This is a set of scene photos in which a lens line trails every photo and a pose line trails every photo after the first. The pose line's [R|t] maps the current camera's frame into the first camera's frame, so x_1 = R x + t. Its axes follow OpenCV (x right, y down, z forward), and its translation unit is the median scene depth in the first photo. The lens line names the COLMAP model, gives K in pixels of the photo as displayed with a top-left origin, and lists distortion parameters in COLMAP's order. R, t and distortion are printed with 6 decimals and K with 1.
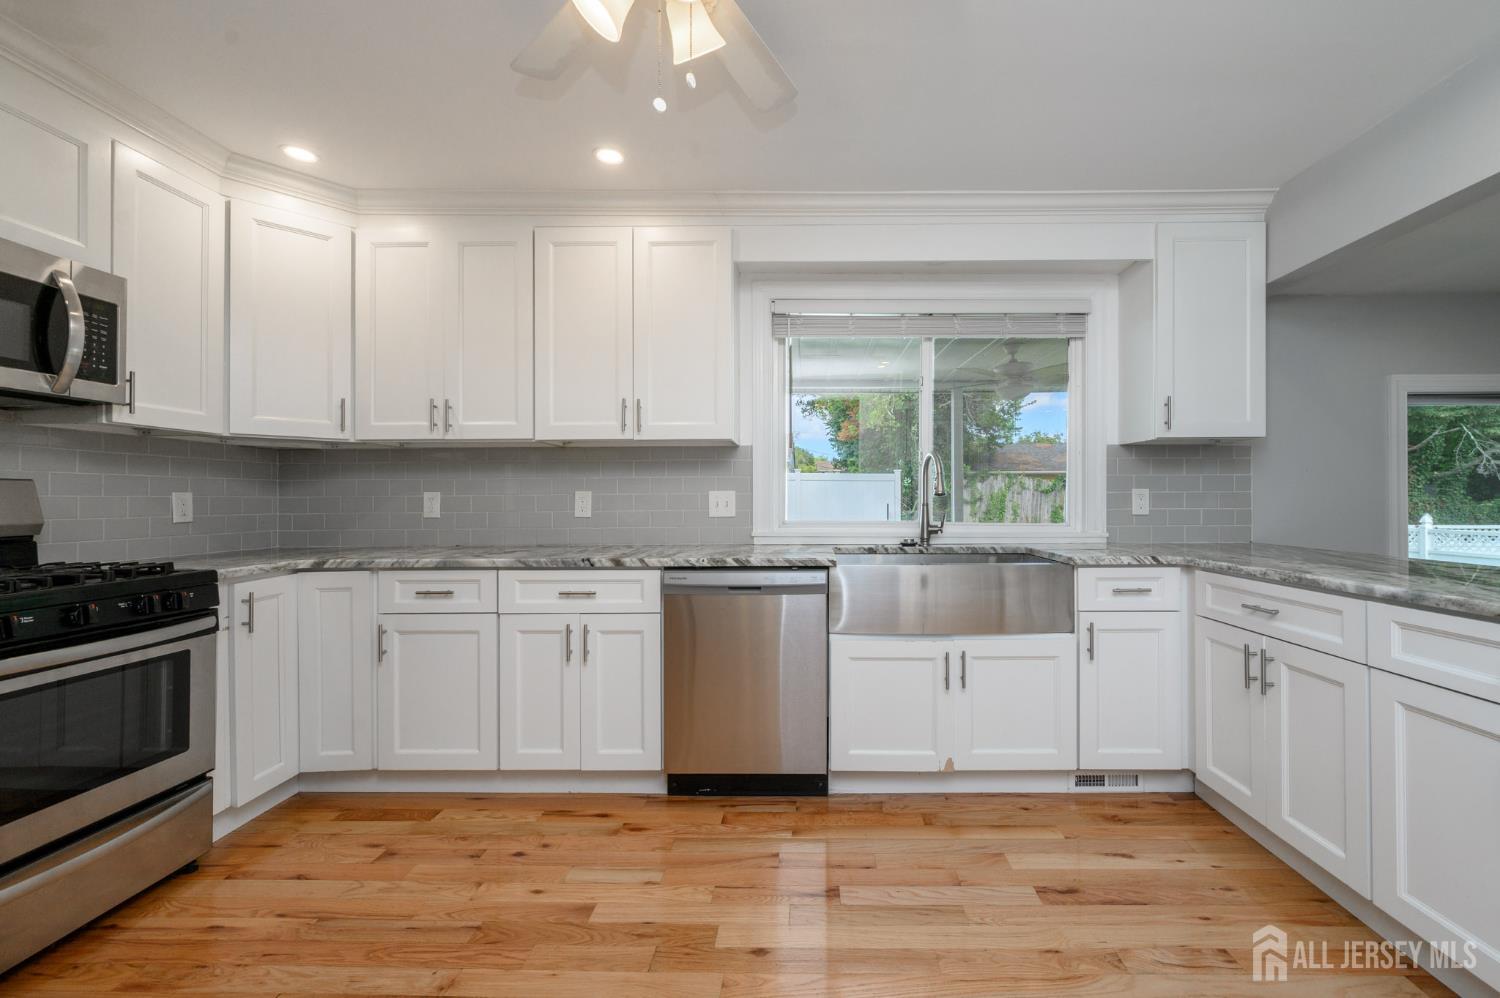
lens RADIAL K [[617.4, 0, 800.7], [0, 617.4, 500.5], [0, 0, 1]] dist [-0.002382, -0.000199]
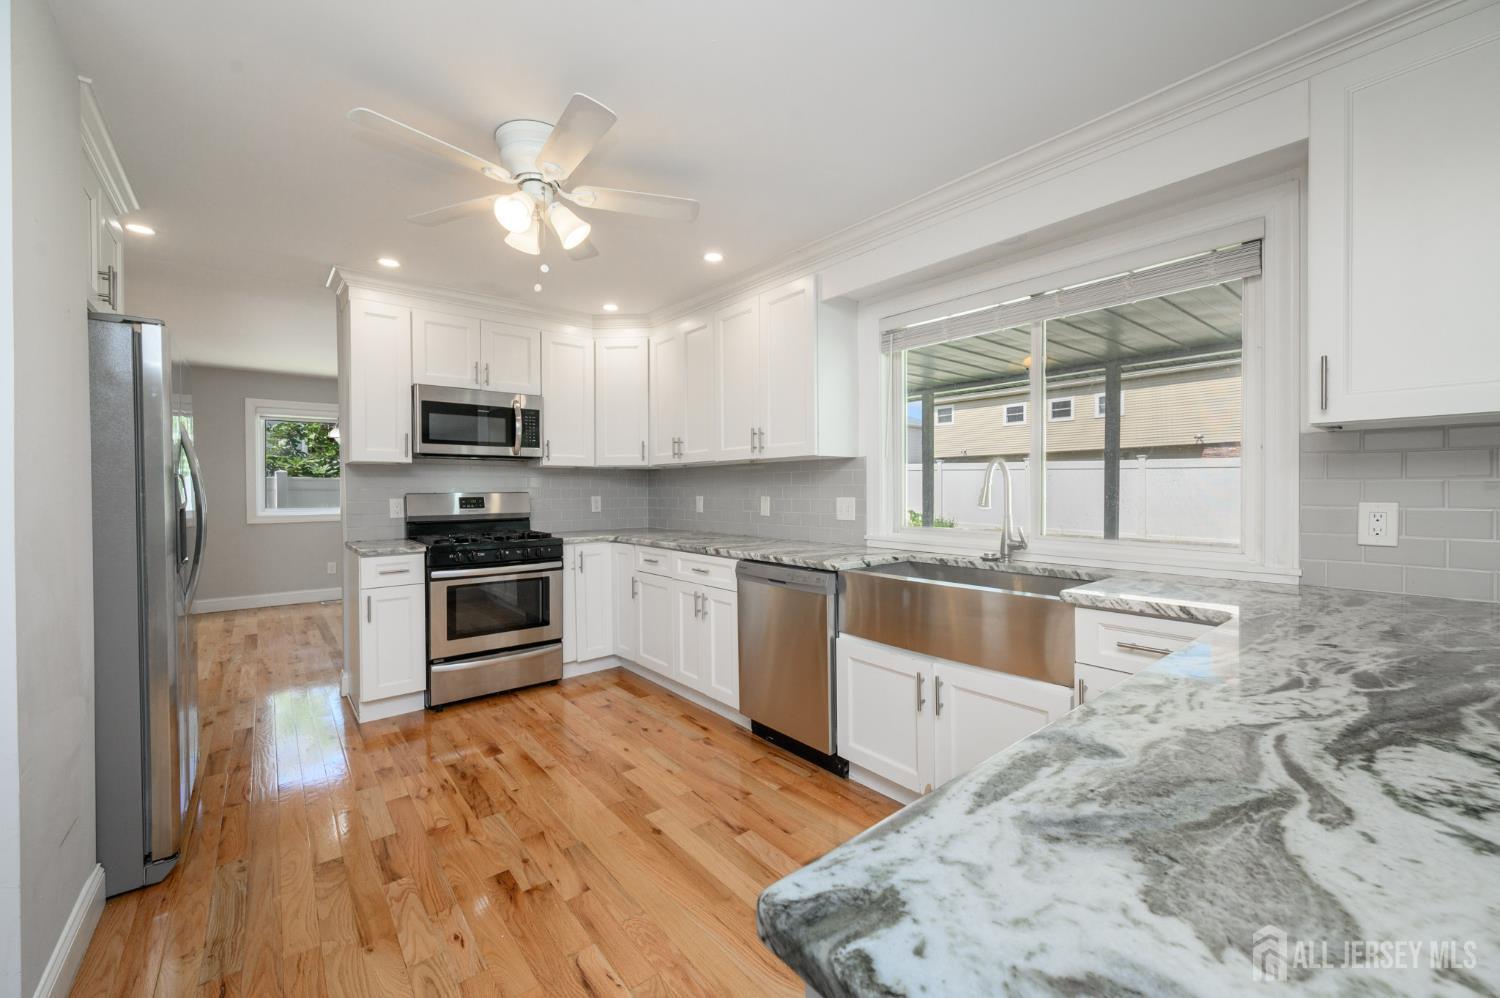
lens RADIAL K [[594.7, 0, 743.6], [0, 594.7, 498.5], [0, 0, 1]] dist [-0.000002, -0.000916]
pose [[0.639228, 0.013791, -0.768894, 0.766568], [0.000050, 0.999838, 0.017975, -0.042742], [0.769017, -0.011529, 0.639124, 0.195234]]
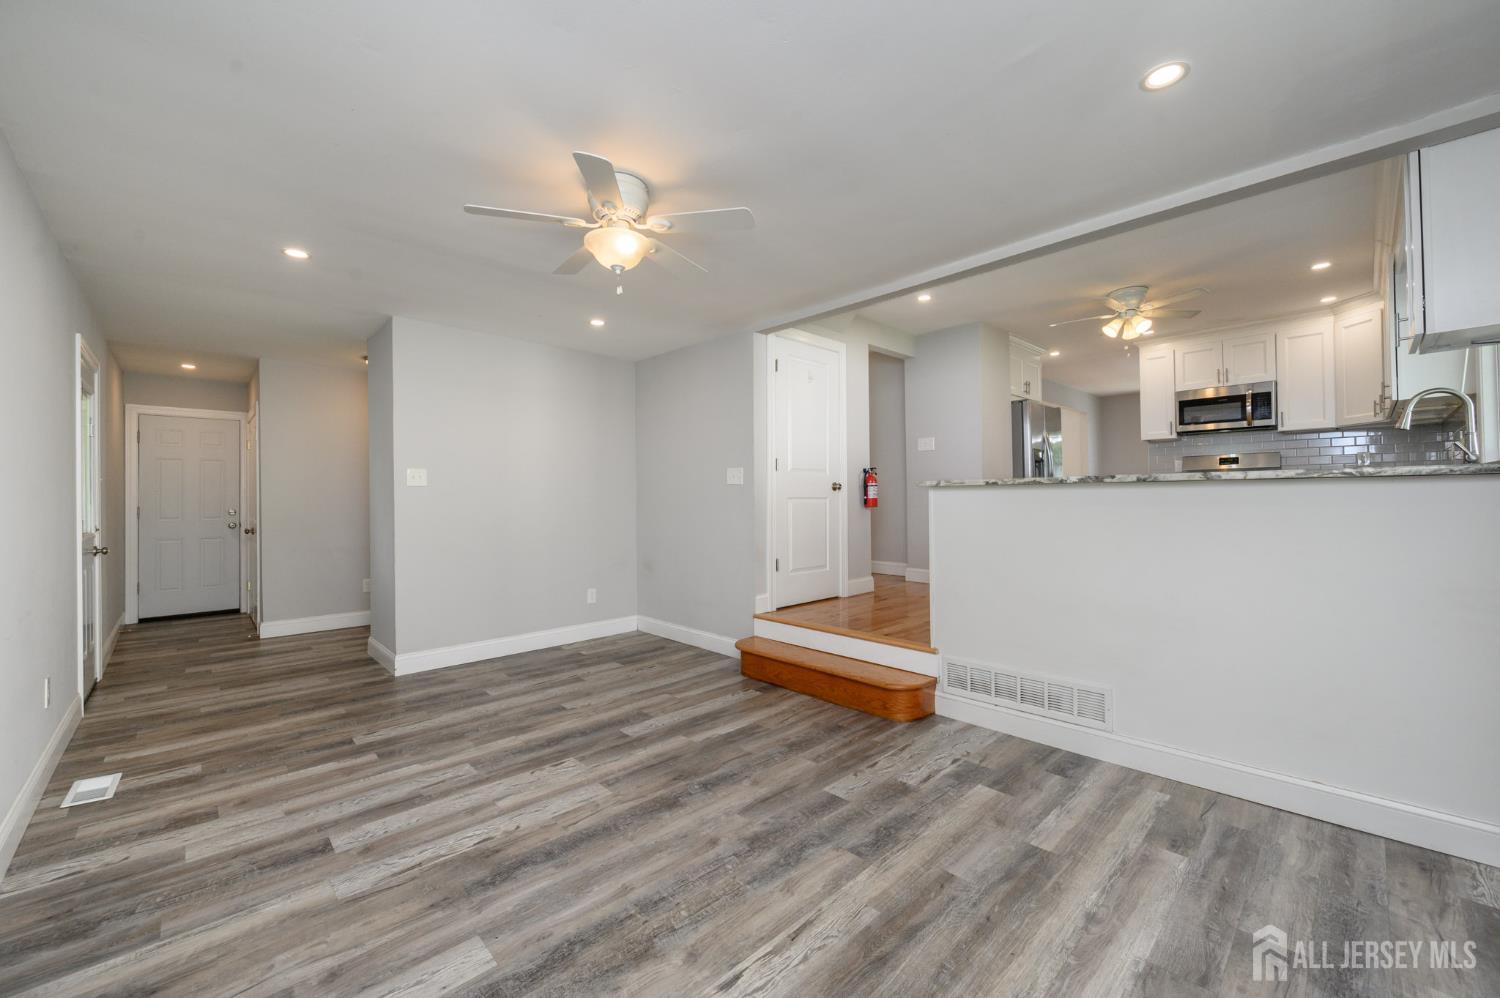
lens RADIAL K [[594.7, 0, 746.5], [0, 594.7, 489.5], [0, 0, 1]] dist [-0.000002, -0.000916]
pose [[-0.721005, 0.005328, -0.692909, 2.239240], [0.013556, 0.999888, -0.006417, 0.112930], [0.692797, -0.014020, -0.720996, 1.099579]]
